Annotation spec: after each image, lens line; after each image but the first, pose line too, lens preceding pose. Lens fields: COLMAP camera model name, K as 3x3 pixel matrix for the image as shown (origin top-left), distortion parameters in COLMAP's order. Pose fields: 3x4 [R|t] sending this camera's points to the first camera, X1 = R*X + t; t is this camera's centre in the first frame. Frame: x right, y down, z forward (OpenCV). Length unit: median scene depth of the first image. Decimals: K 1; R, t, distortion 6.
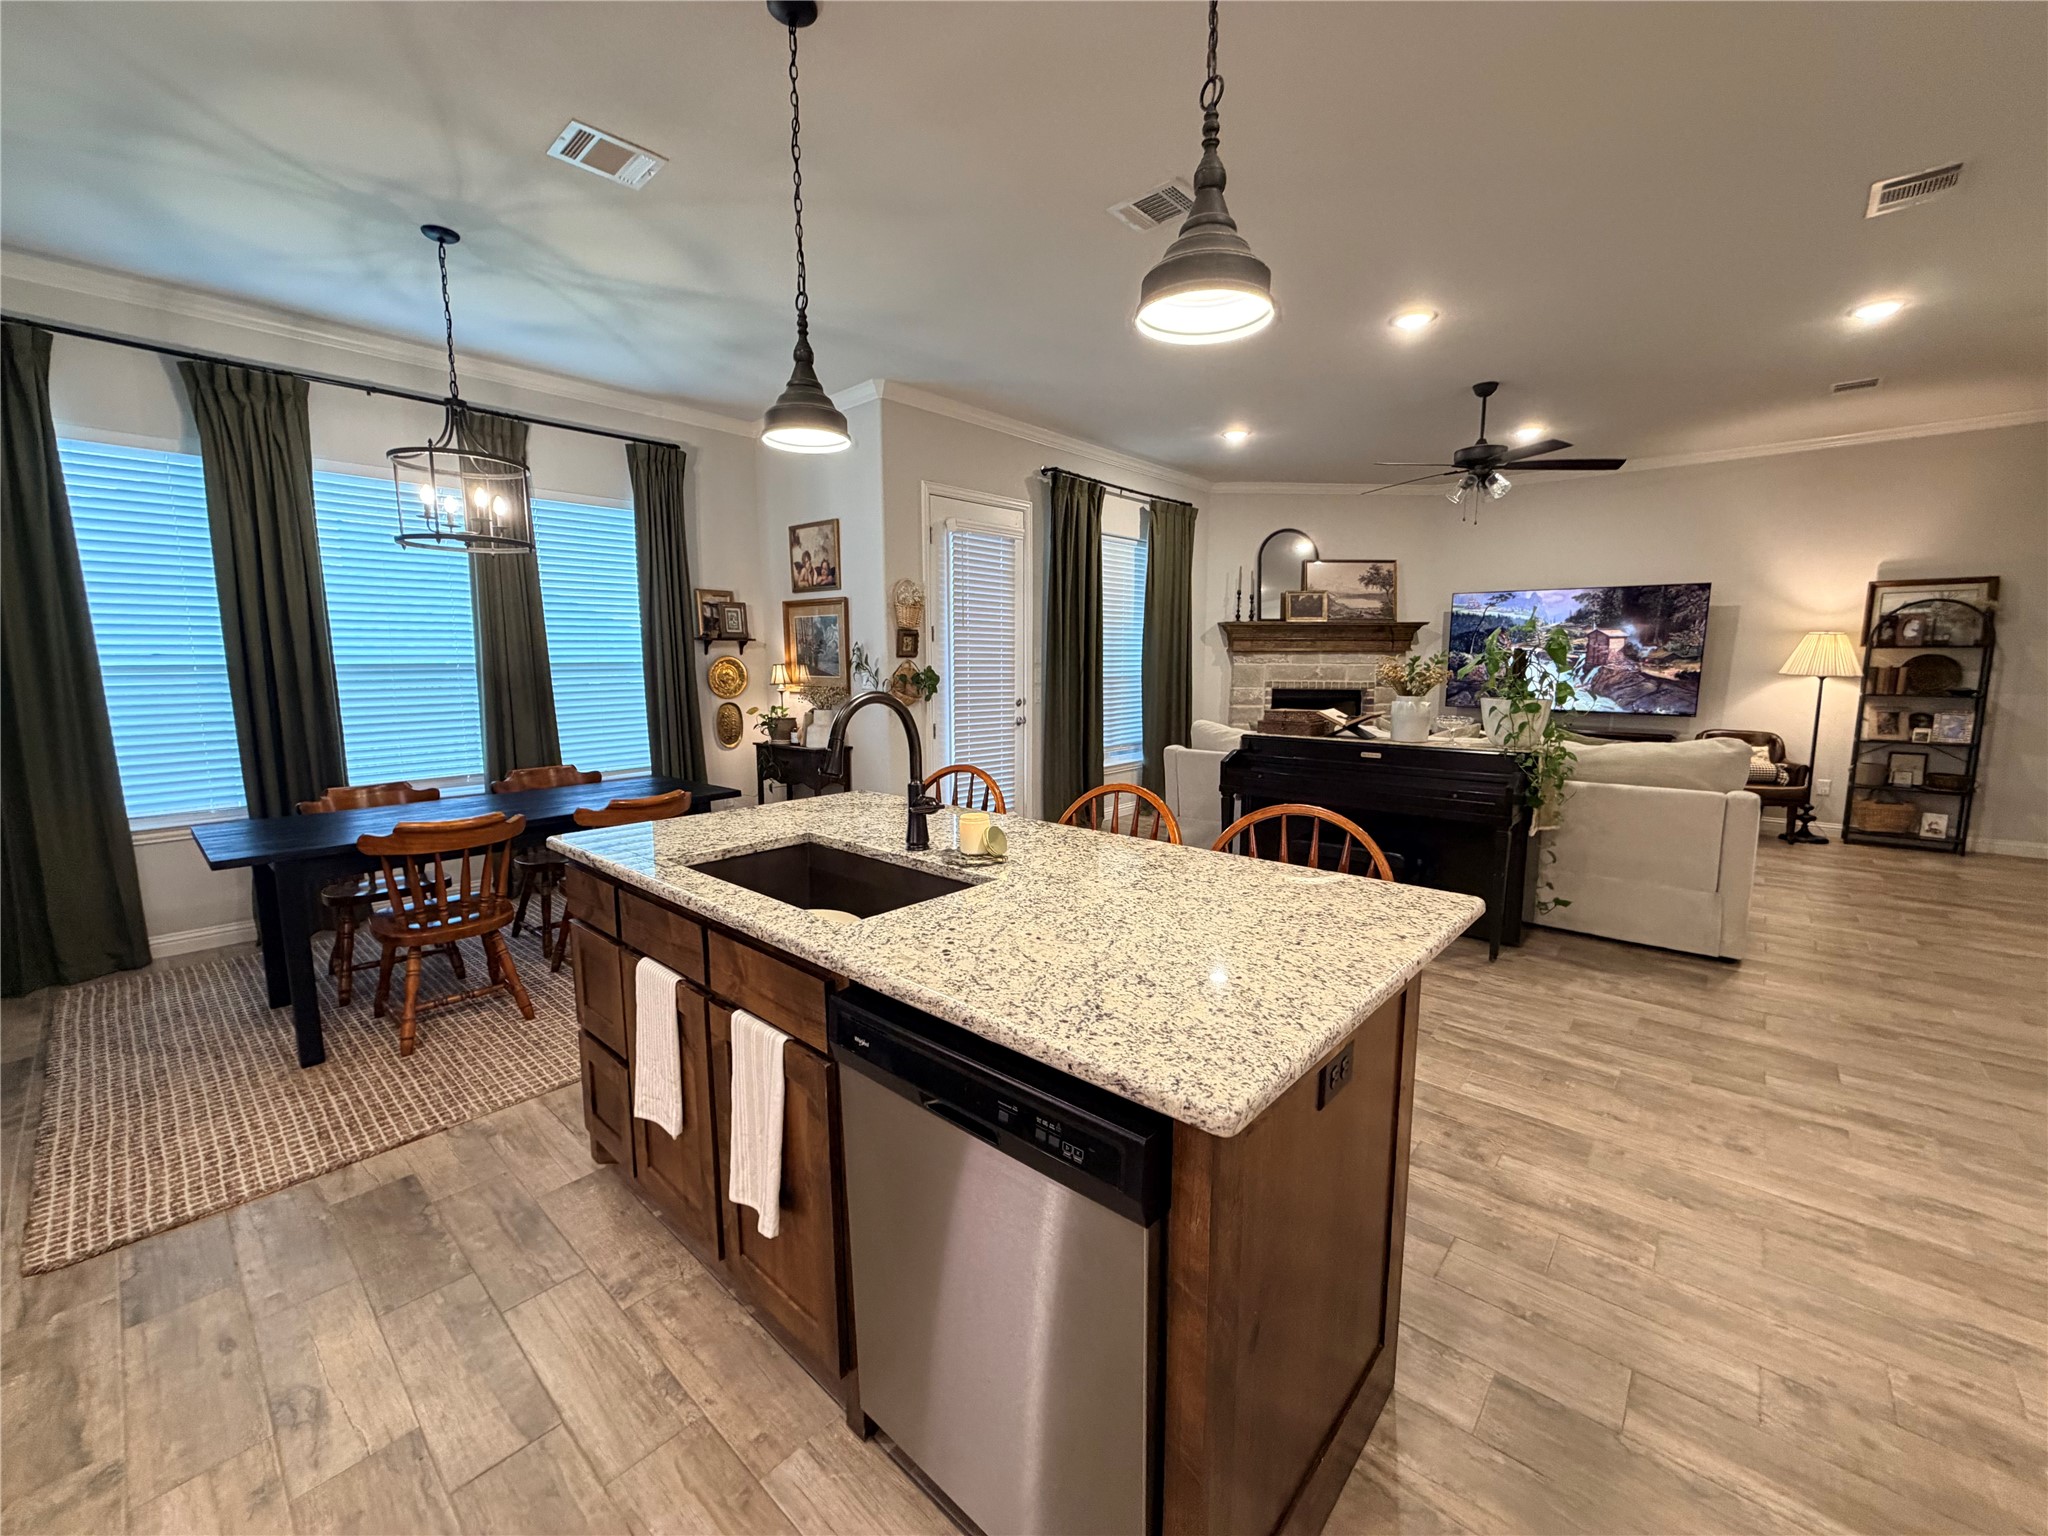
lens RADIAL K [[815.4, 0, 1018.5], [0, 815.4, 766.0], [0, 0, 1]] dist [0.000361, -0.000129]
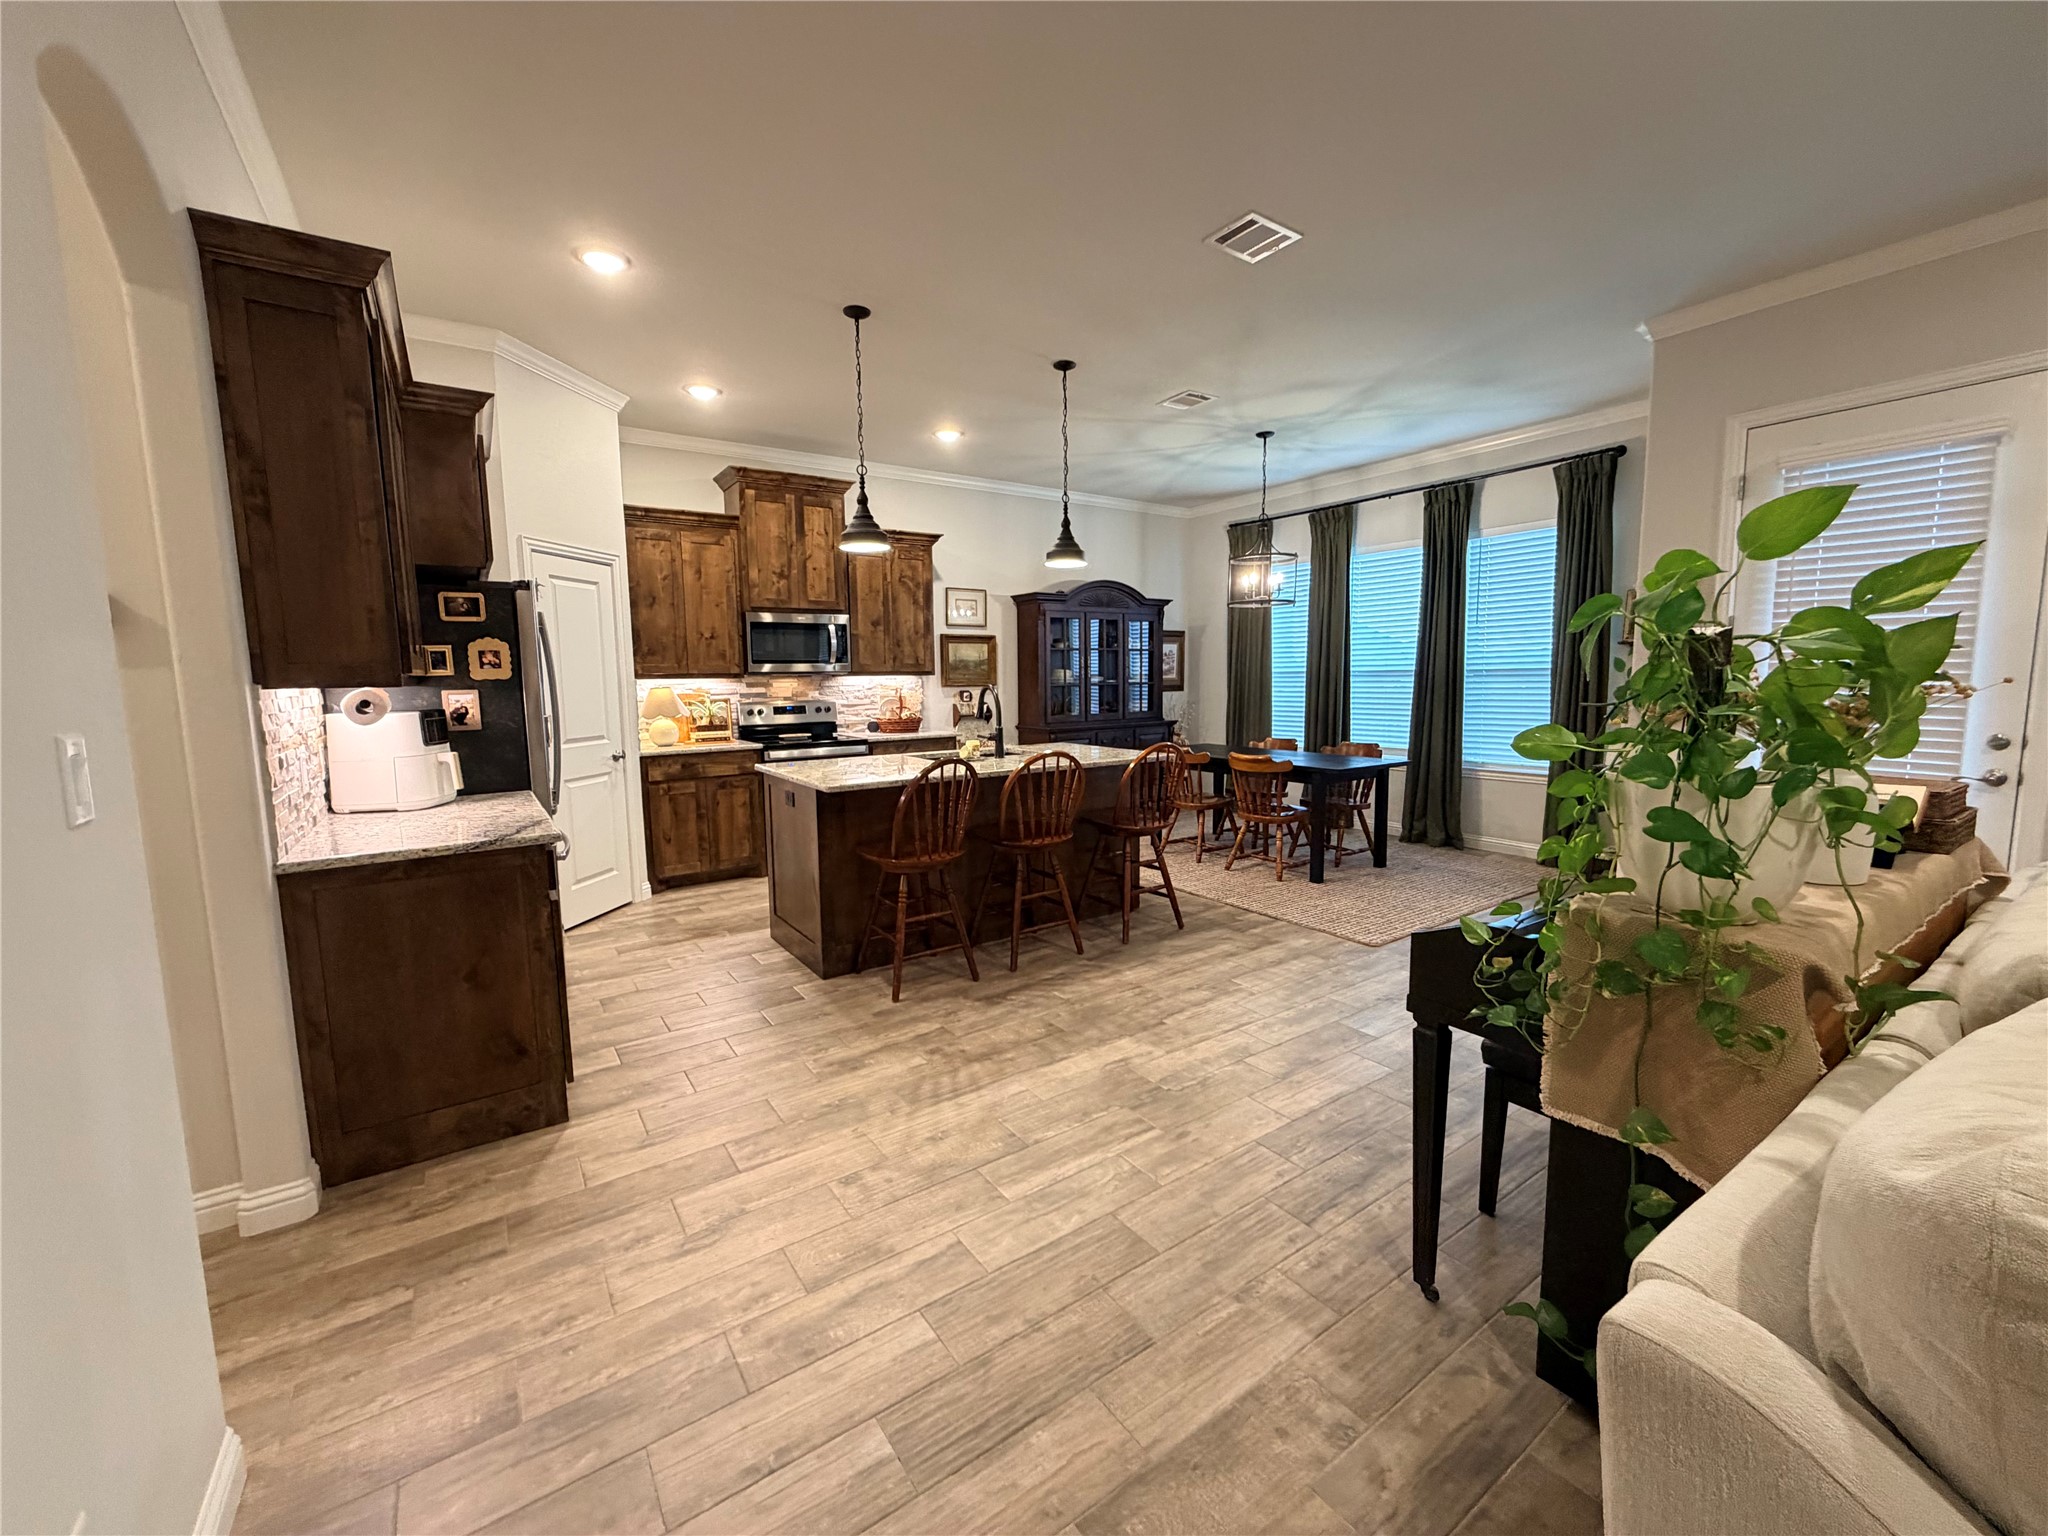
lens RADIAL K [[815.4, 0, 1019.4], [0, 815.4, 764.9], [0, 0, 1]] dist [0.000361, -0.000129]
pose [[-0.235616, 0.113102, -0.965243, 0.742457], [-0.115393, 0.982923, 0.143341, -0.075245], [0.964971, 0.145156, -0.218541, 0.578309]]
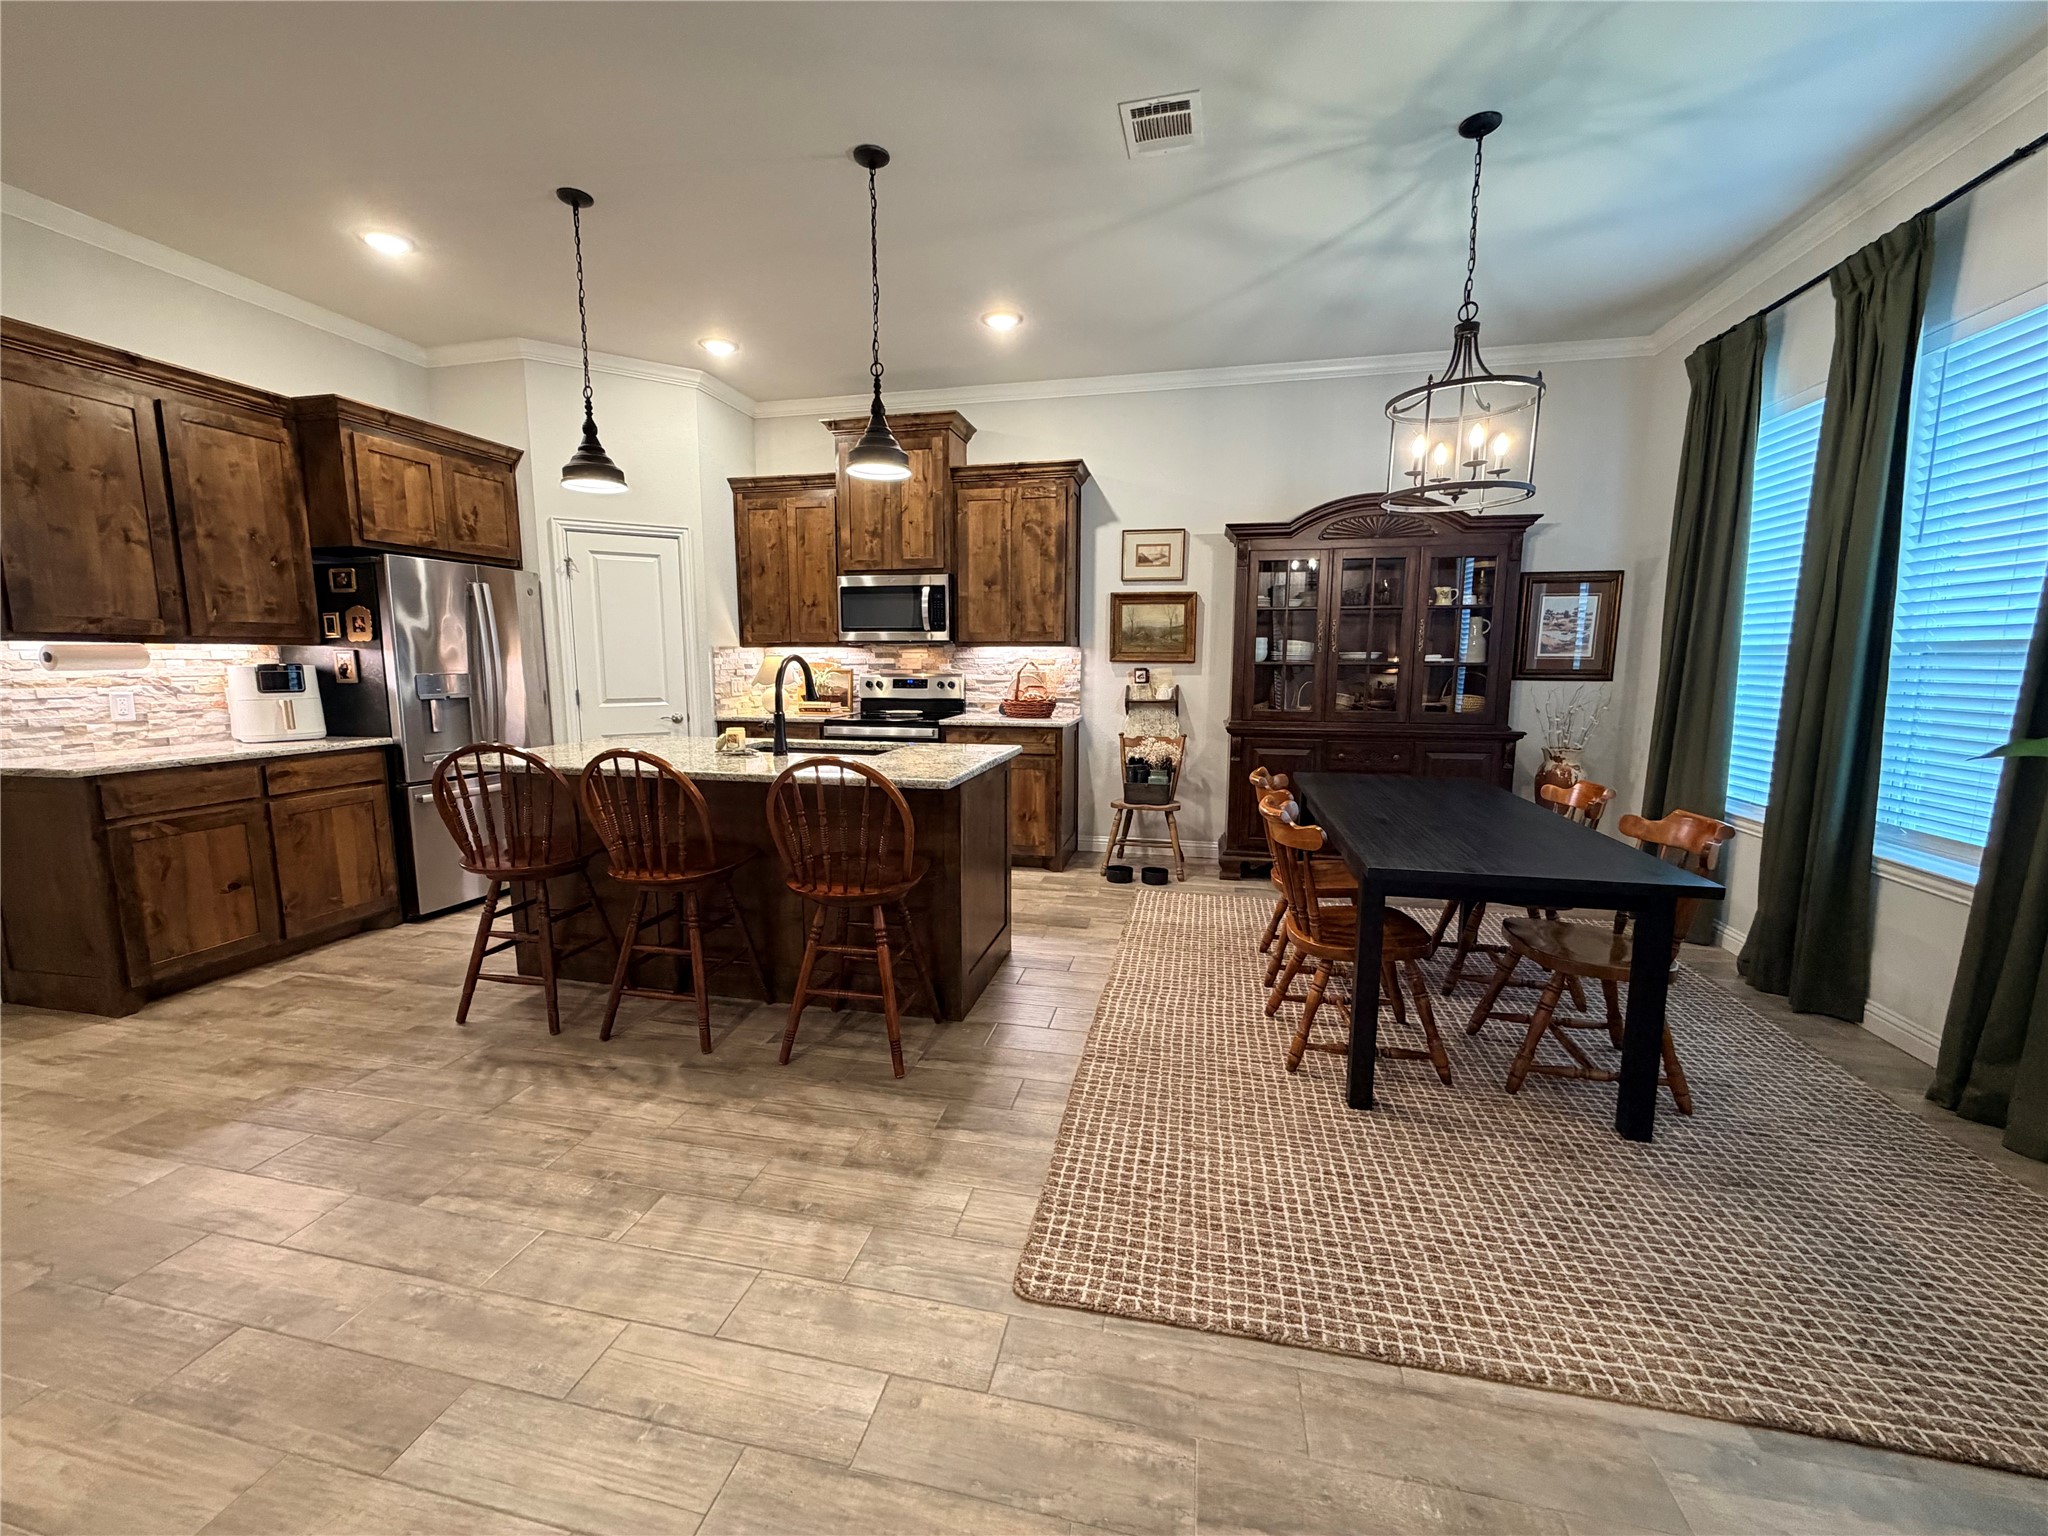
lens RADIAL K [[815.4, 0, 1019.2], [0, 815.4, 764.6], [0, 0, 1]] dist [0.000361, -0.000129]
pose [[-0.872712, 0.065437, -0.483831, 0.091209], [-0.063896, 0.967147, 0.246057, -0.114164], [0.484037, 0.245651, -0.839860, 0.969677]]
